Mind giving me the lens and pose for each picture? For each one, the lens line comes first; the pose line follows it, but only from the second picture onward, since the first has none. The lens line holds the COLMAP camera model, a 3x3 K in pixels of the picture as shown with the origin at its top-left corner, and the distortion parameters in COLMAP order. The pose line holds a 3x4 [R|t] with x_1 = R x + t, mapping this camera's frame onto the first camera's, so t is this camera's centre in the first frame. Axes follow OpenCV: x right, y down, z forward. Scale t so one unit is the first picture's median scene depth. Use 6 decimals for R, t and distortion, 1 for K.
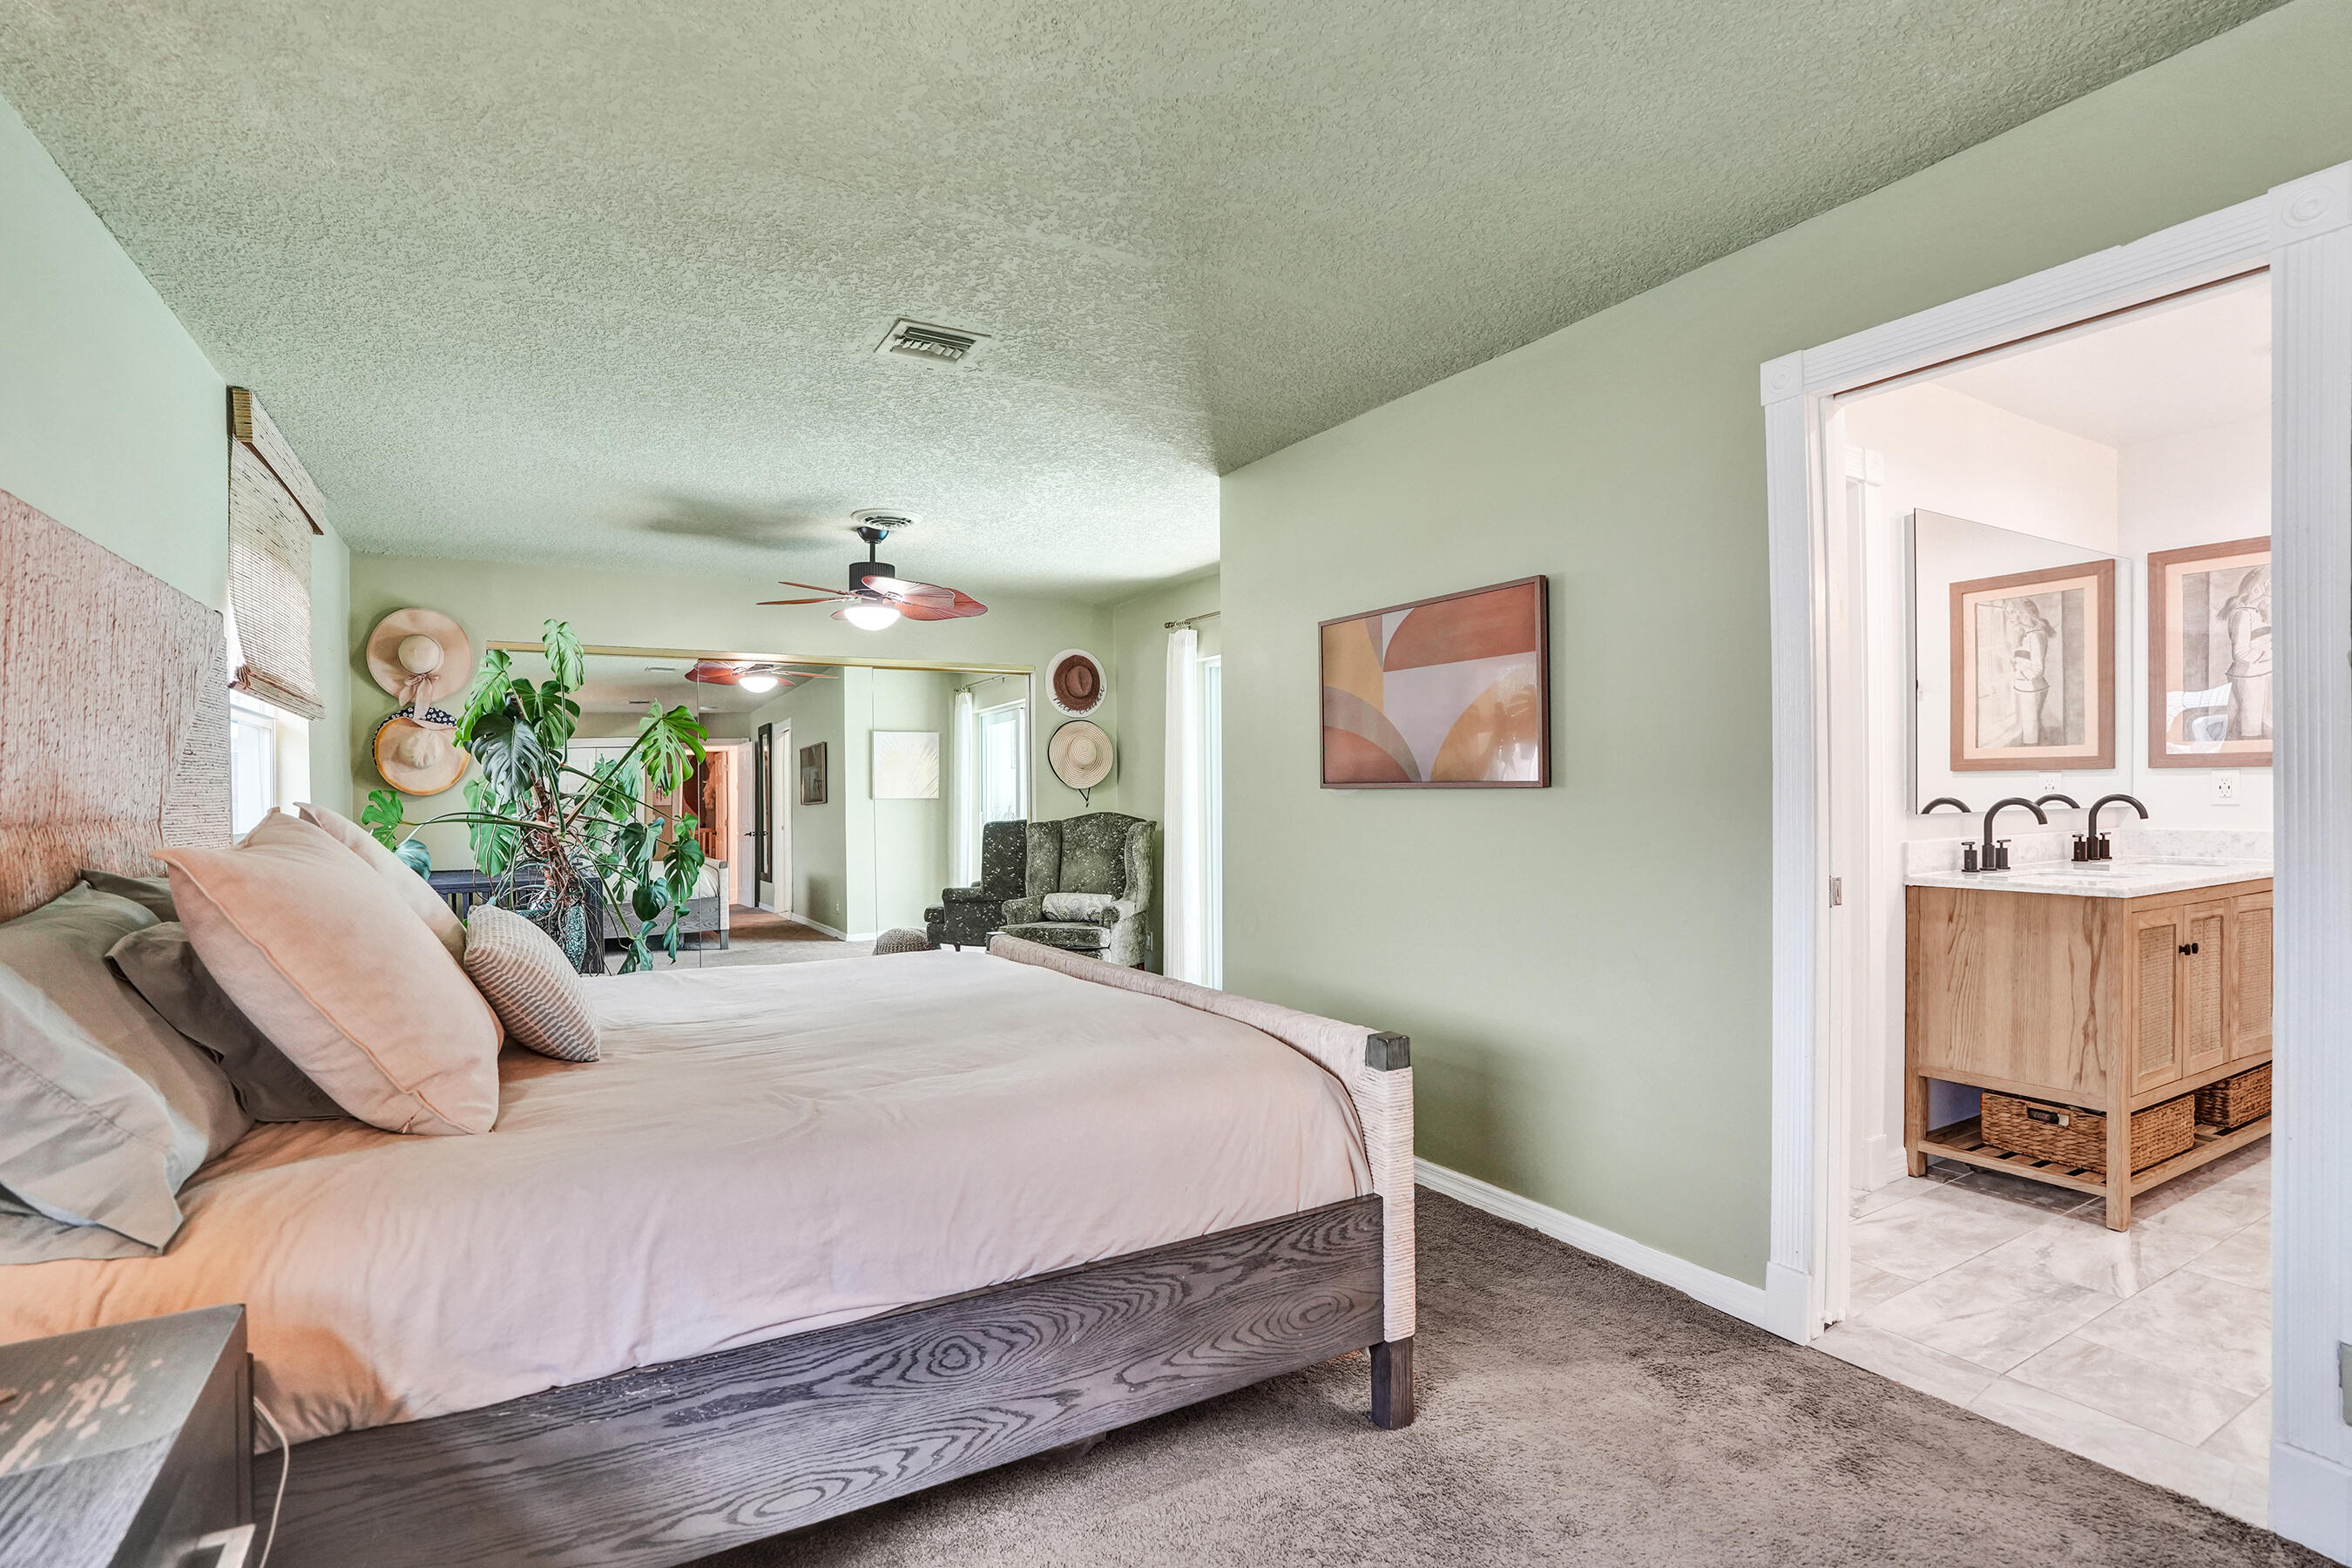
lens RADIAL K [[1139.8, 0, 1182.5], [0, 1139.8, 794.0], [0, 0, 1]] dist [-0.065447, 0.029051]
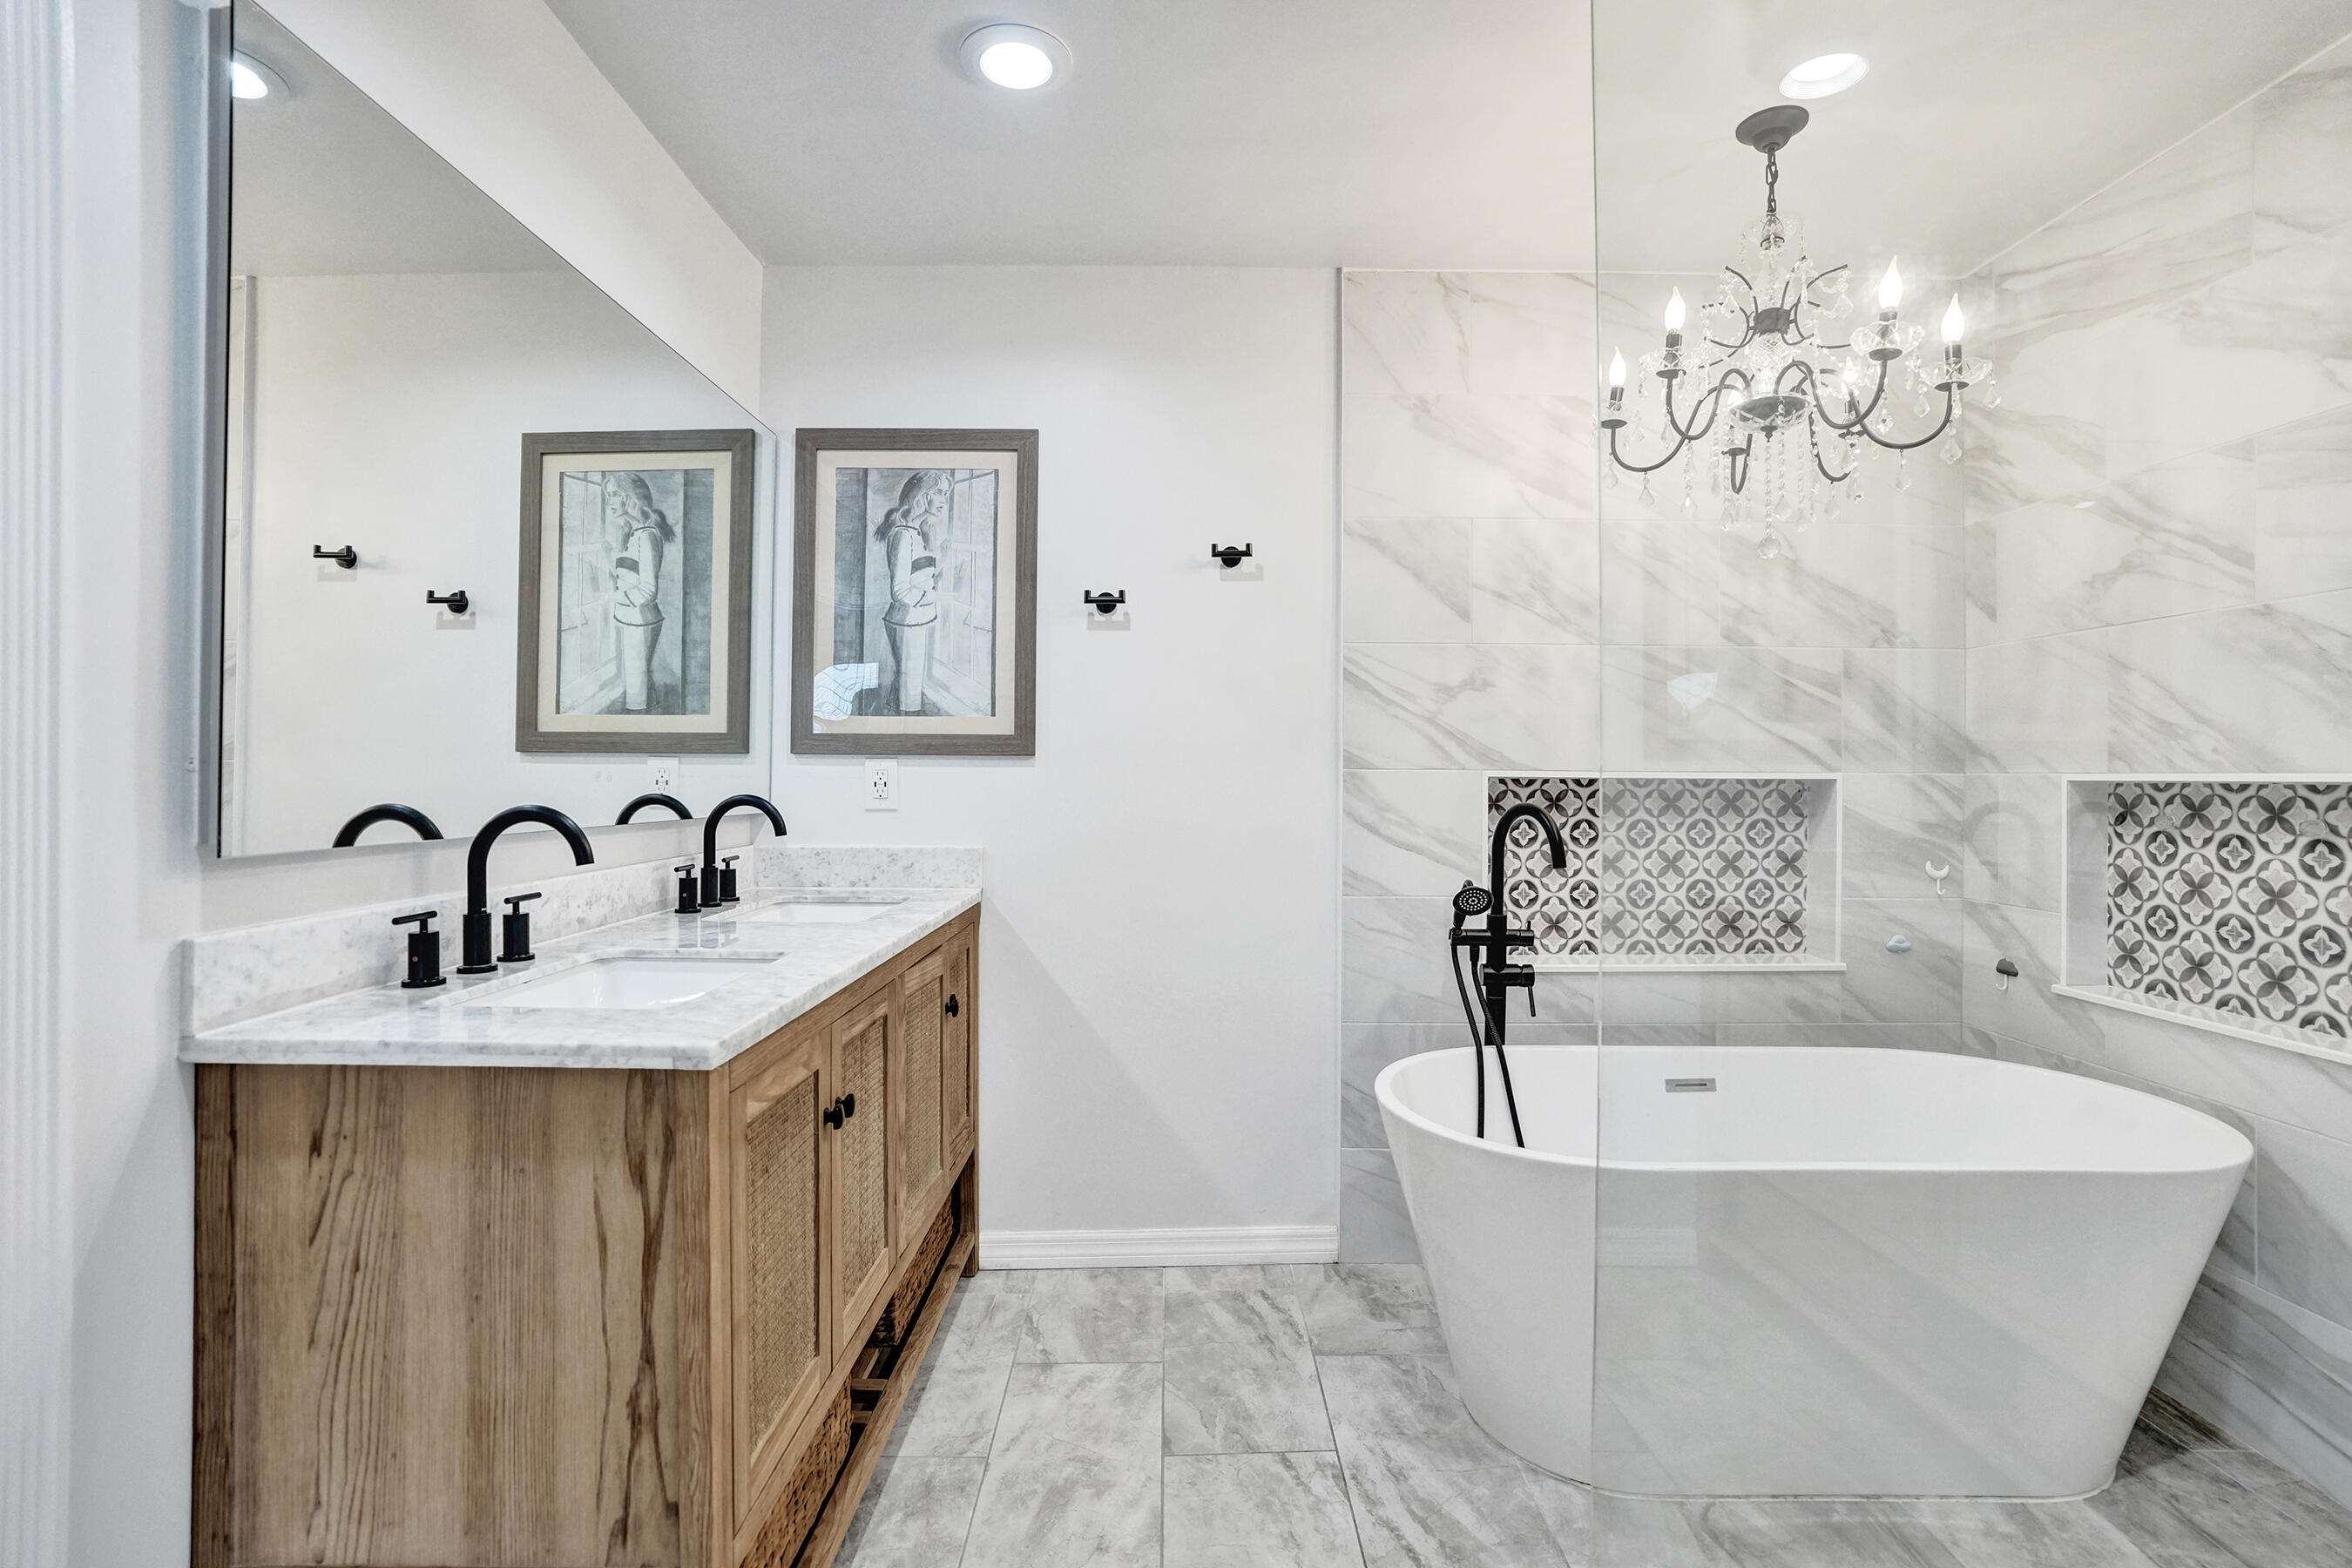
lens RADIAL K [[1139.8, 0, 1182.5], [0, 1139.8, 794.0], [0, 0, 1]] dist [-0.065447, 0.029051]
pose [[0.510548, 0.000136, 0.859849, 0.442838], [-0.008340, 0.999954, 0.004794, -0.005122], [-0.859809, -0.009619, 0.510525, 0.484606]]
